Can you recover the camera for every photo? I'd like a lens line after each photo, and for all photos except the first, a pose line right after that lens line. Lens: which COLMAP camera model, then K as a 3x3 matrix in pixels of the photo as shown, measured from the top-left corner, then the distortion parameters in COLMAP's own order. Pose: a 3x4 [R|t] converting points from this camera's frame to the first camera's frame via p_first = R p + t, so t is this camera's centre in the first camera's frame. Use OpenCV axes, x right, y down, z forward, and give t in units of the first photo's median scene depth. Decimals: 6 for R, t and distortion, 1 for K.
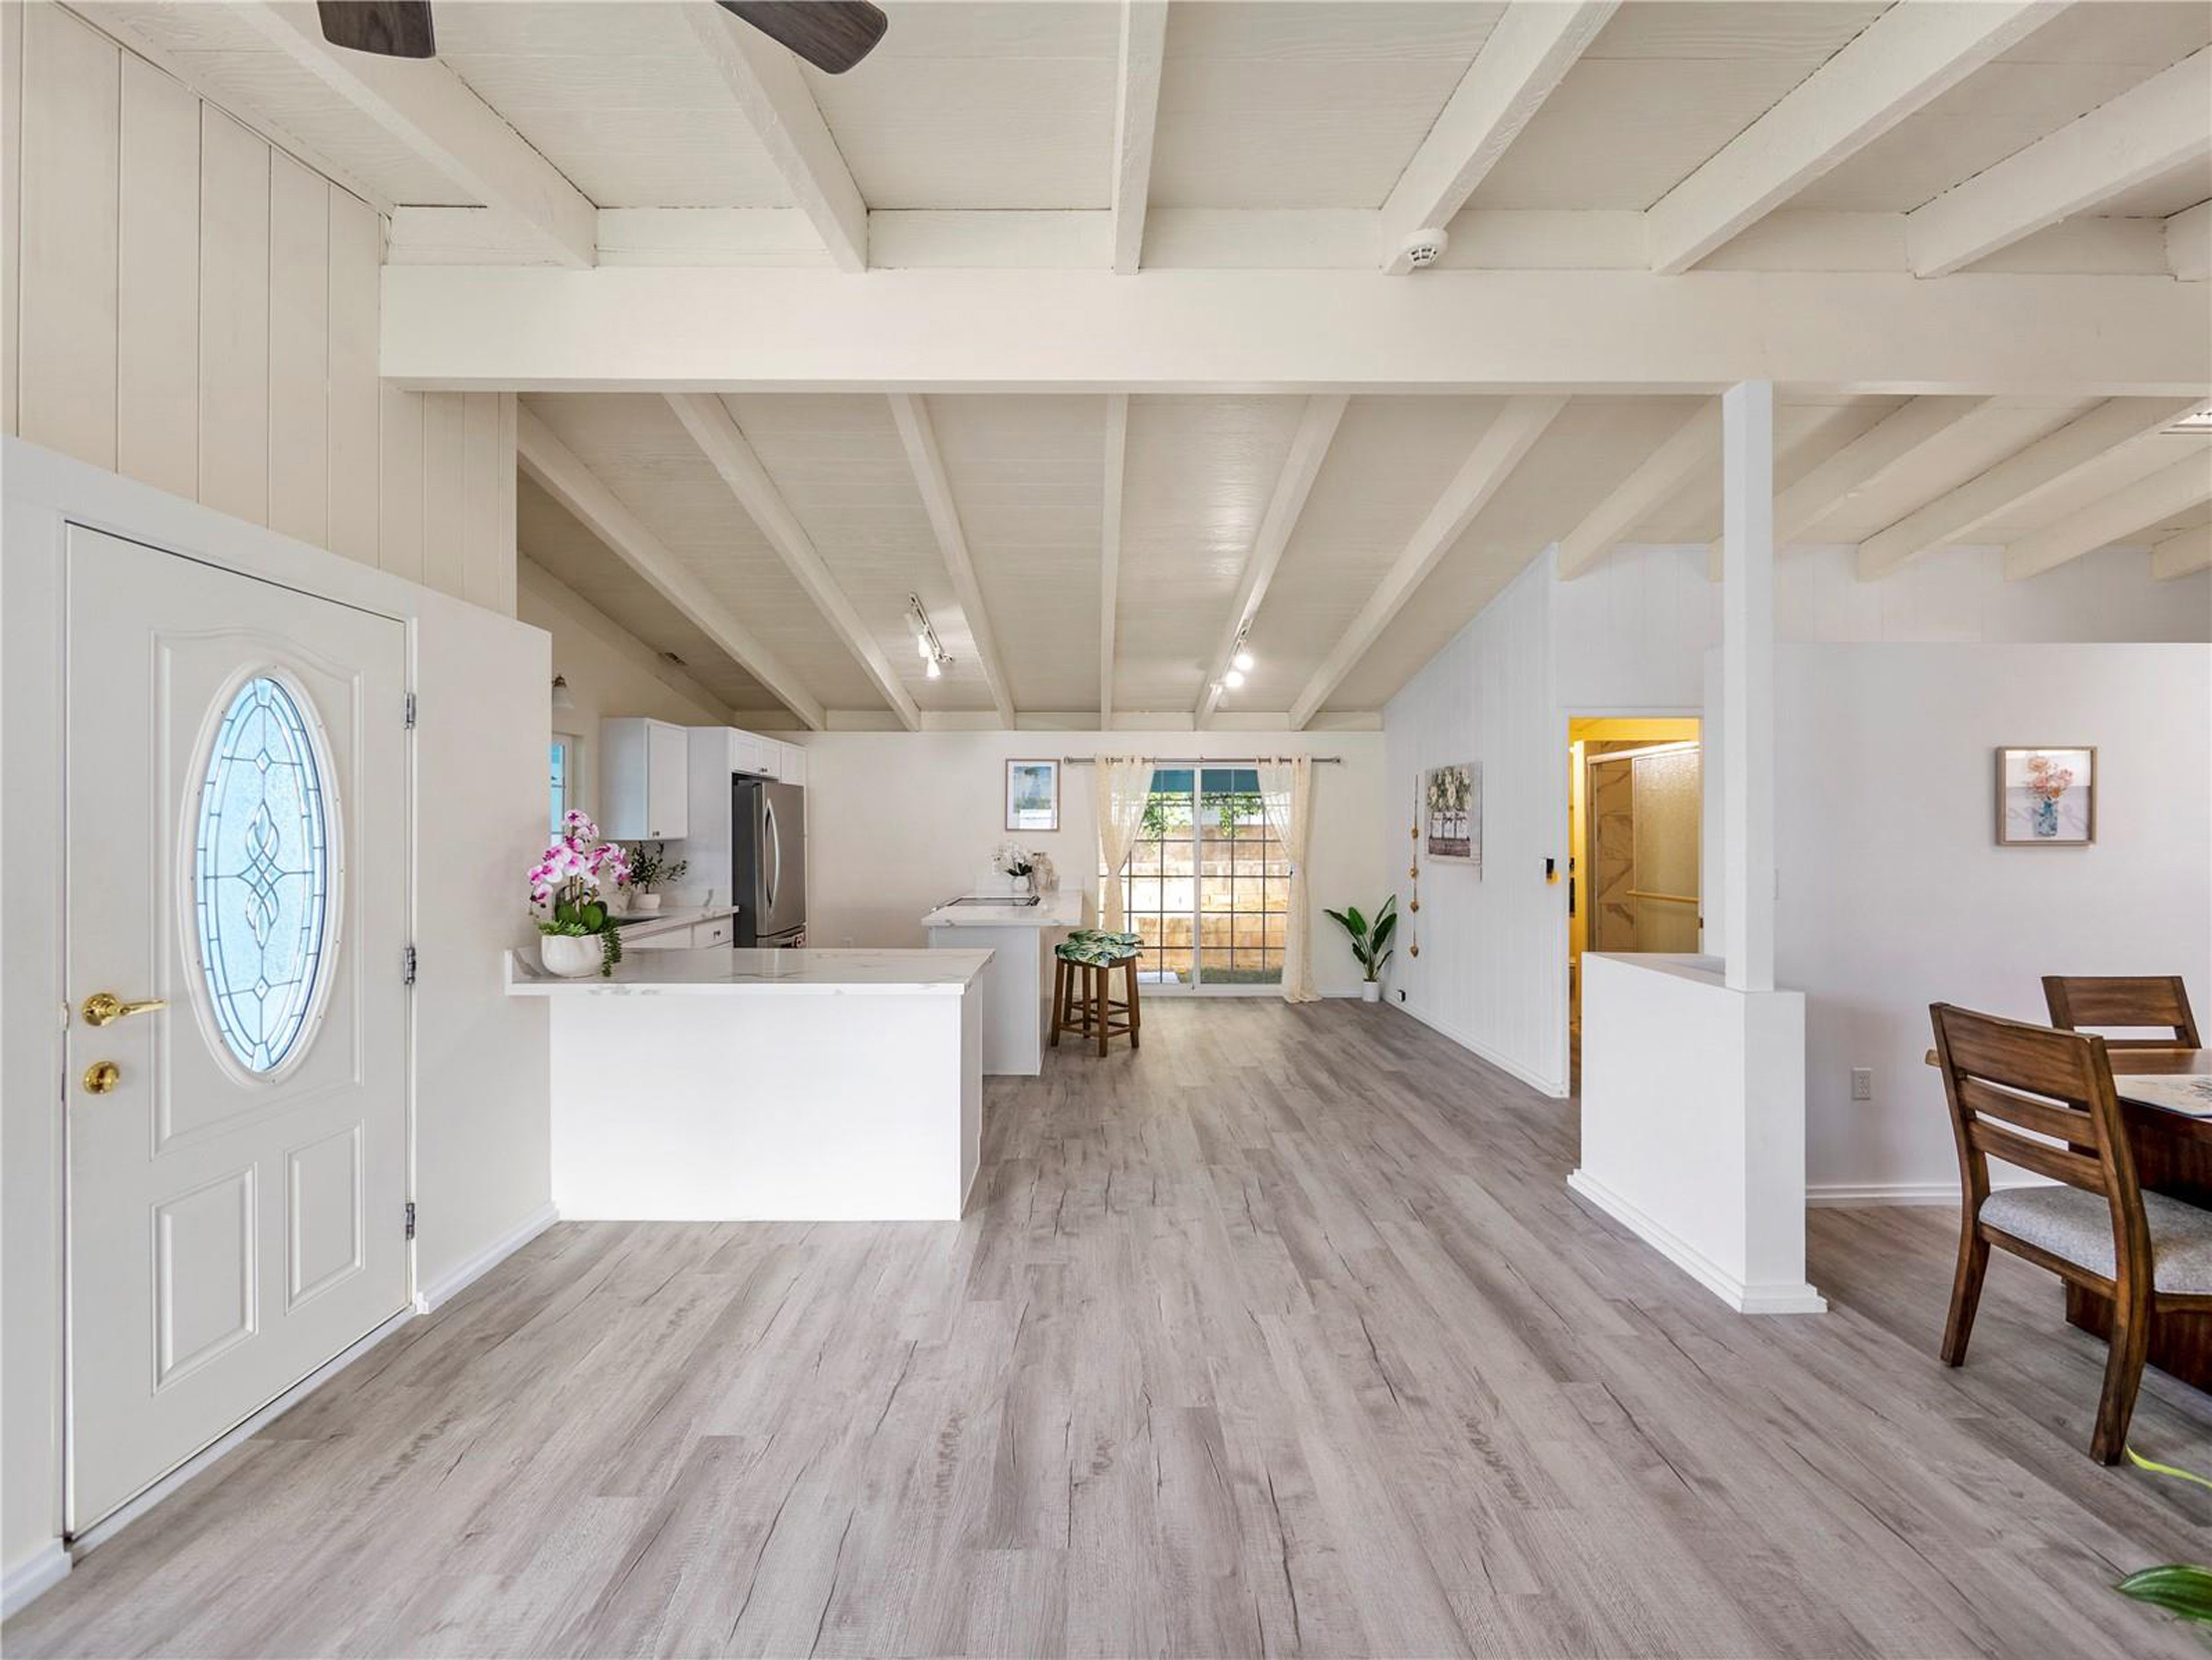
lens RADIAL K [[920.6, 0, 1110.9], [0, 920.6, 828.7], [0, 0, 1]] dist [-0.006662, 0.000750]
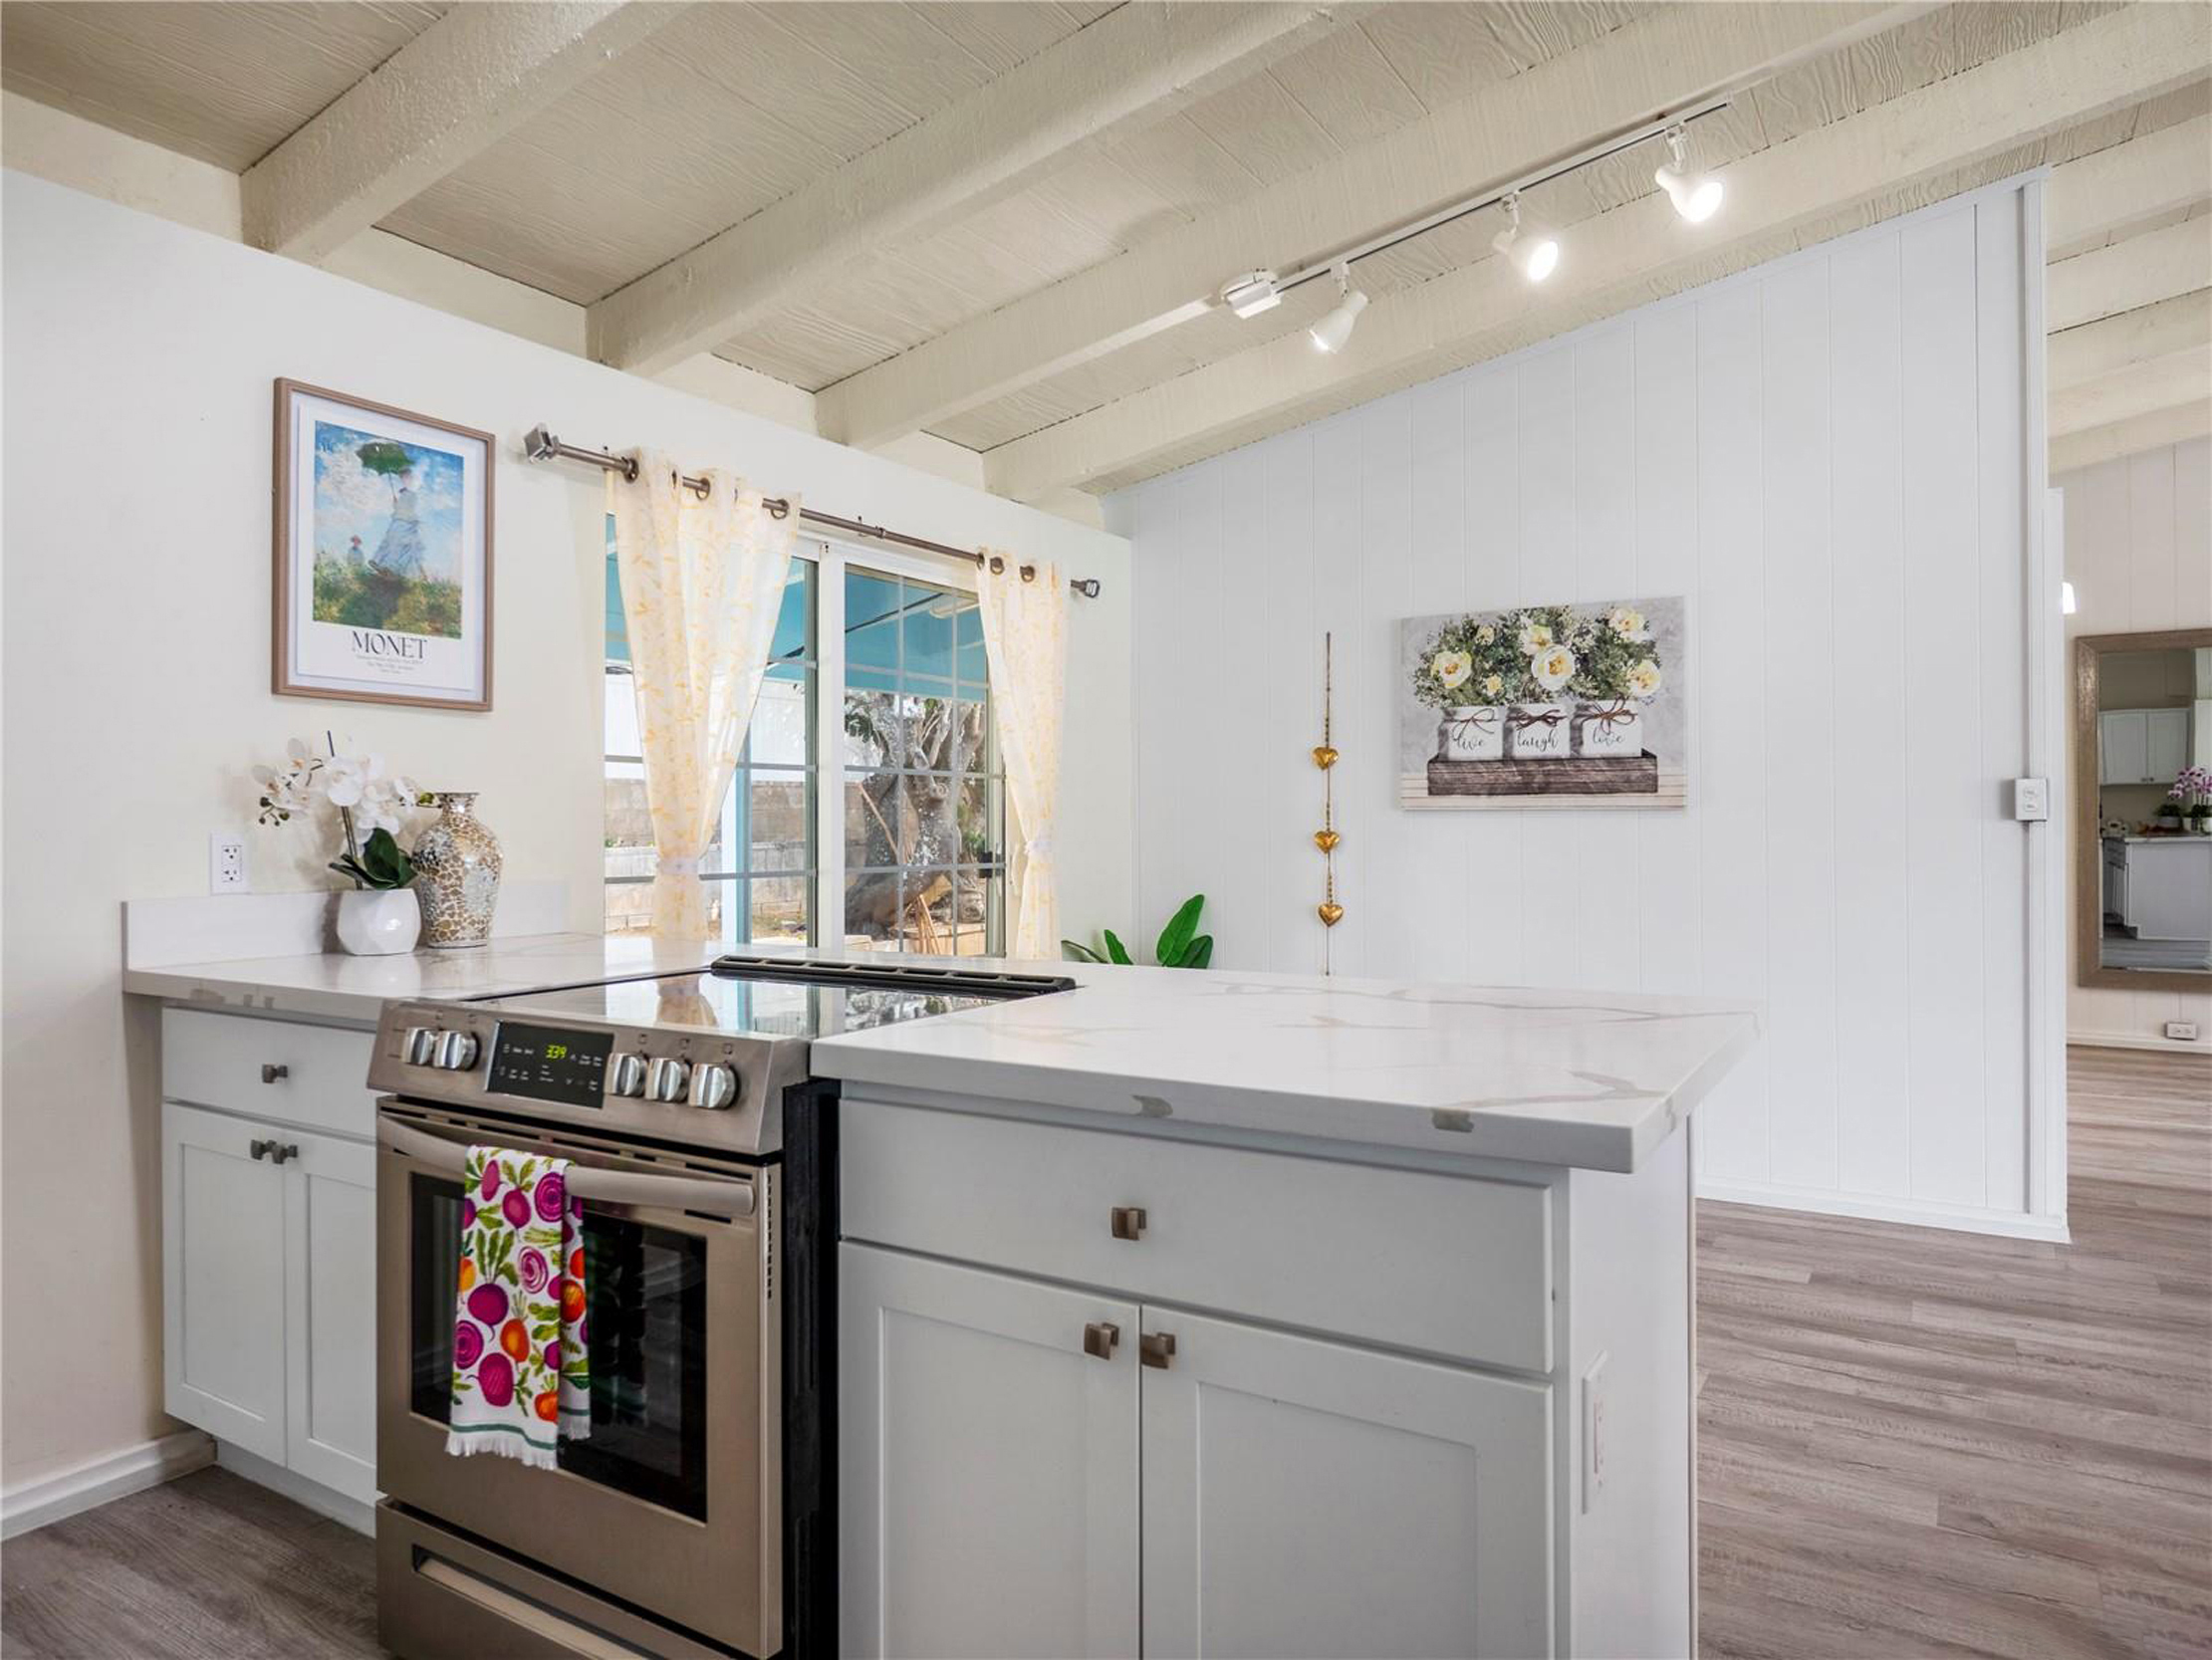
lens RADIAL K [[1386.2, 0, 1097.3], [0, 1386.2, 821.5], [0, 0, 1]] dist [-0.001706, 0.001495]
pose [[0.548316, 0.000123, 0.836271, -0.351329], [0.005092, 0.999981, -0.003486, 0.043419], [-0.836256, 0.006170, 0.548305, 0.780326]]
